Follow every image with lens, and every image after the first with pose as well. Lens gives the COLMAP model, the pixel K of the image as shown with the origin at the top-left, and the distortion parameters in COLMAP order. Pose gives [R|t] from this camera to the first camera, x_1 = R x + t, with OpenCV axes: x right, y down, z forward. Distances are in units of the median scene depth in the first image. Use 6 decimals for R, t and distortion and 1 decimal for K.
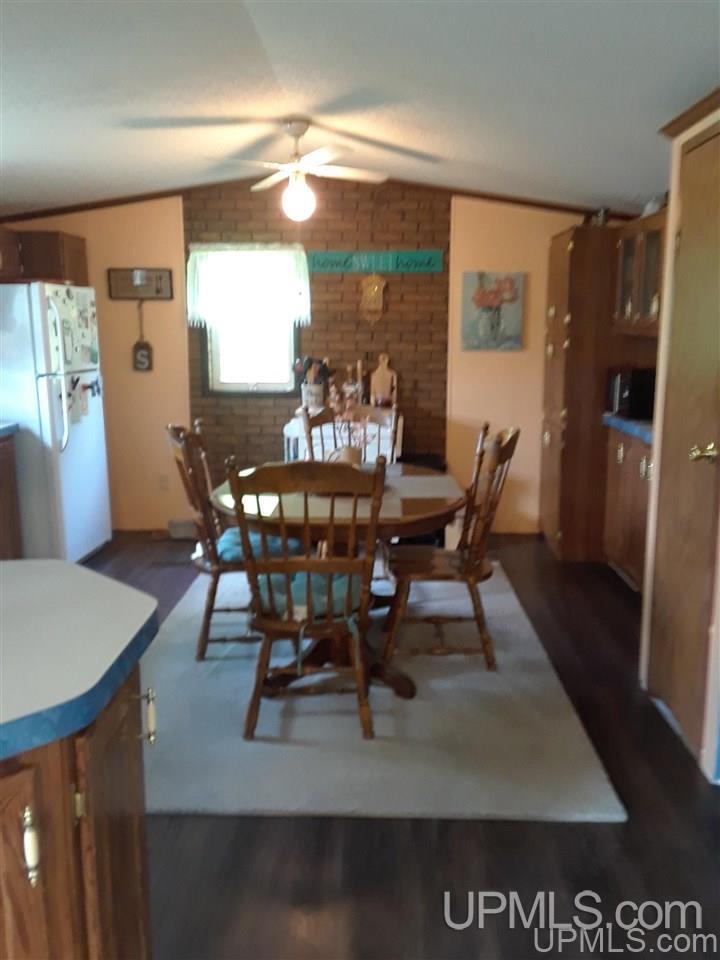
lens RADIAL K [[824.6, 0, 360.0], [0, 824.6, 480.0], [0, 0, 1]] dist [0.002103, 0.000981]
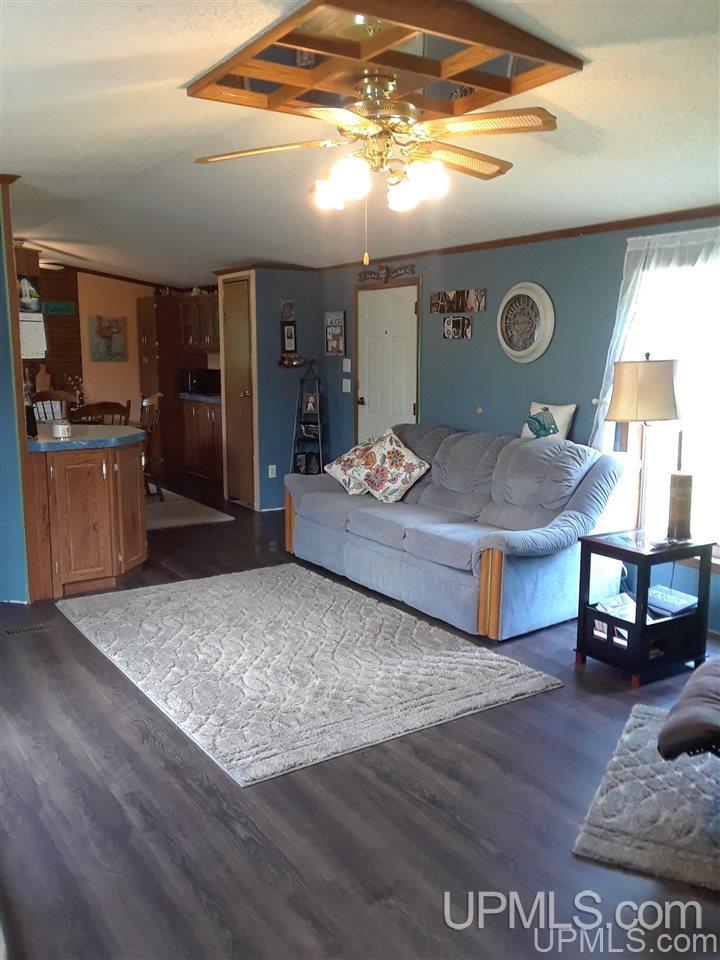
lens RADIAL K [[824.6, 0, 360.0], [0, 824.6, 480.0], [0, 0, 1]] dist [0.002103, 0.000981]
pose [[0.825596, -0.081827, 0.558297, -0.387115], [0.095749, 0.995396, 0.004299, 0.132200], [-0.556078, 0.049907, 0.829630, -0.705792]]
